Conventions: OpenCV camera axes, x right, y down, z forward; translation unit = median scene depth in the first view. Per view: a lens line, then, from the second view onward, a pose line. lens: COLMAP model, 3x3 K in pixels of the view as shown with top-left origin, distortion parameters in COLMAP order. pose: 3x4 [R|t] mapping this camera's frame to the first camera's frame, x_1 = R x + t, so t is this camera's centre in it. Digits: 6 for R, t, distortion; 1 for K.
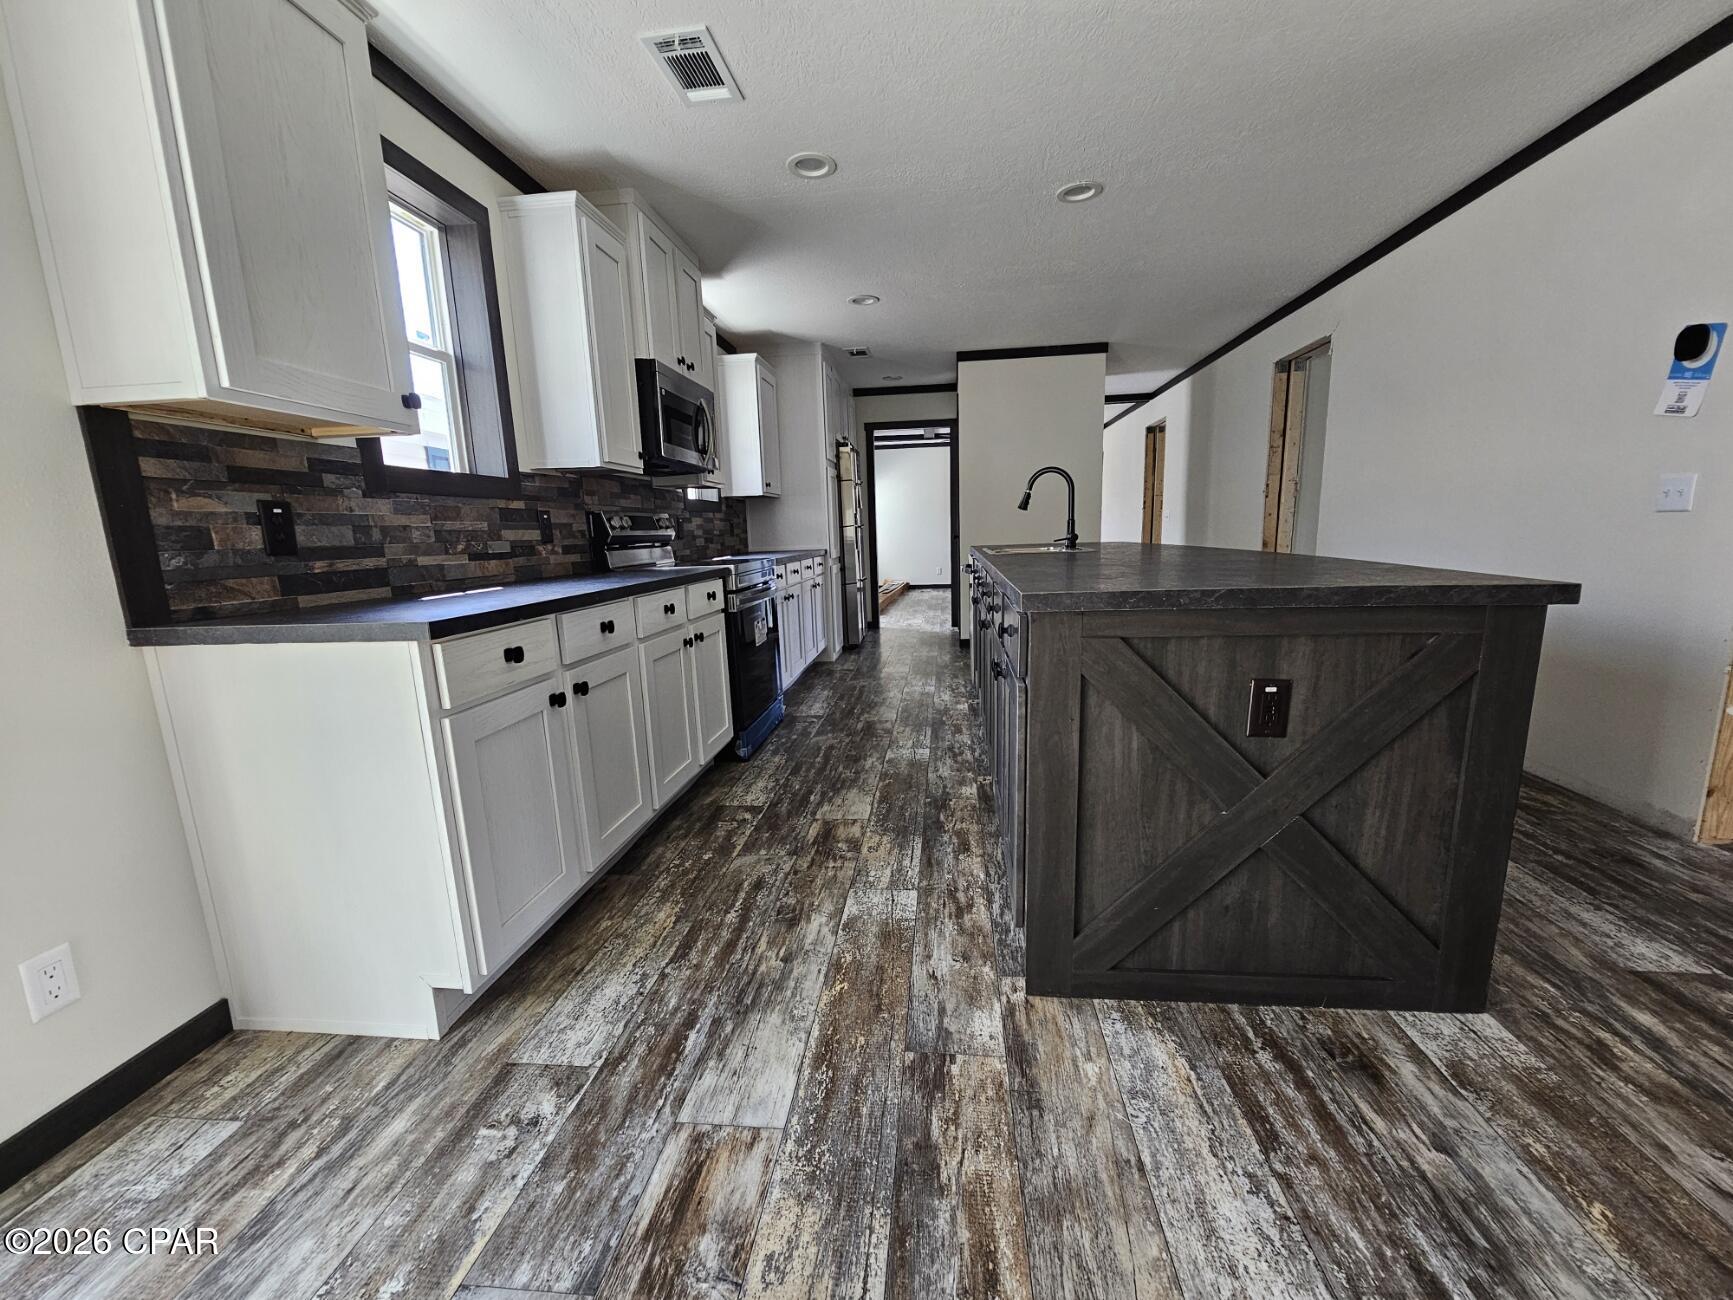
lens RADIAL K [[730.1, 0, 865.7], [0, 730.1, 660.0], [0, 0, 1]] dist [0.000614, 0.000611]
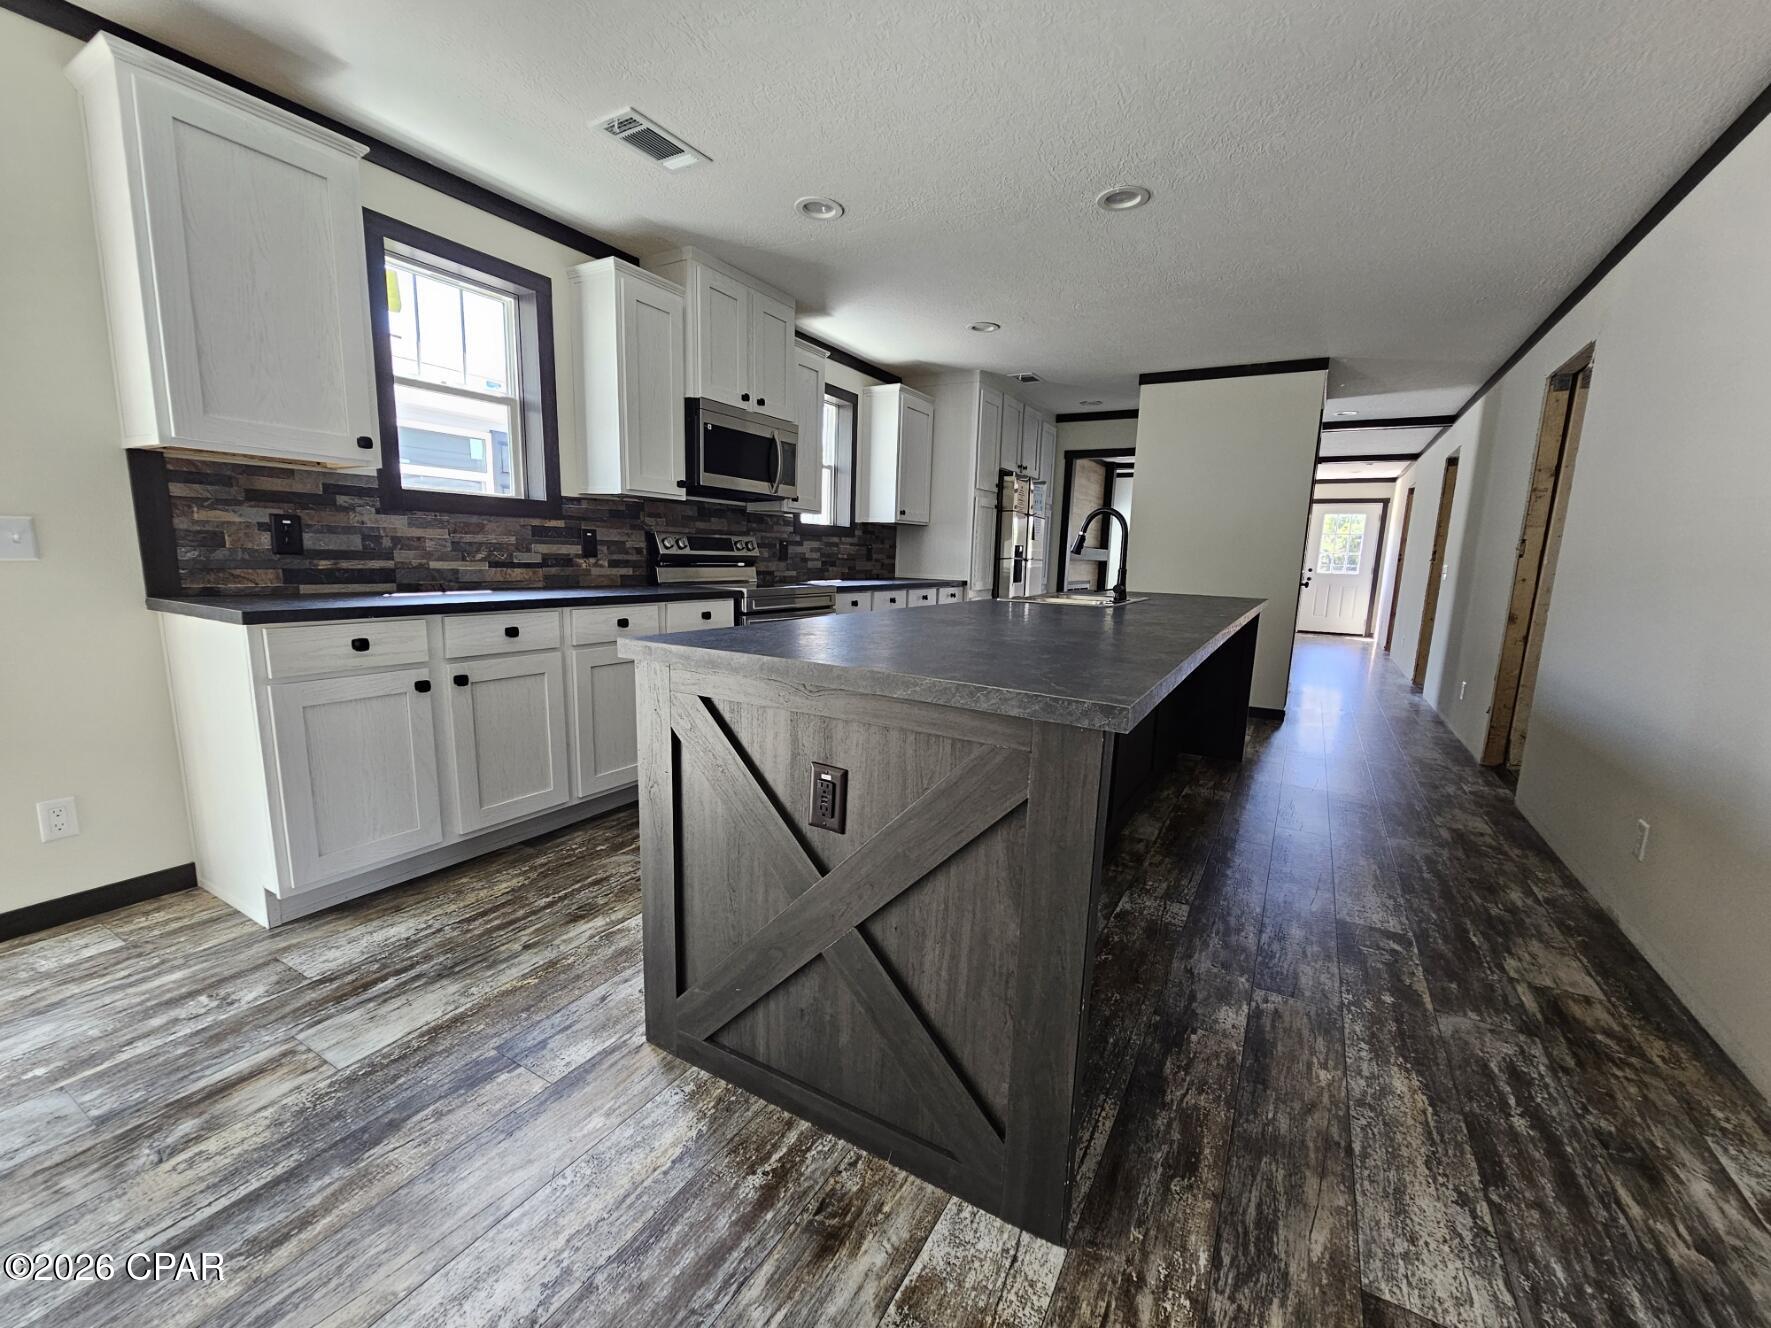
lens RADIAL K [[742.5, 0, 880.0], [0, 742.5, 672.1], [0, 0, 1]] dist [0.001092, 0.000517]
pose [[0.912035, 0.125155, -0.390549, 0.735675], [-0.131401, 0.991270, 0.010807, -0.080277], [0.388492, 0.041462, 0.920519, 0.149656]]
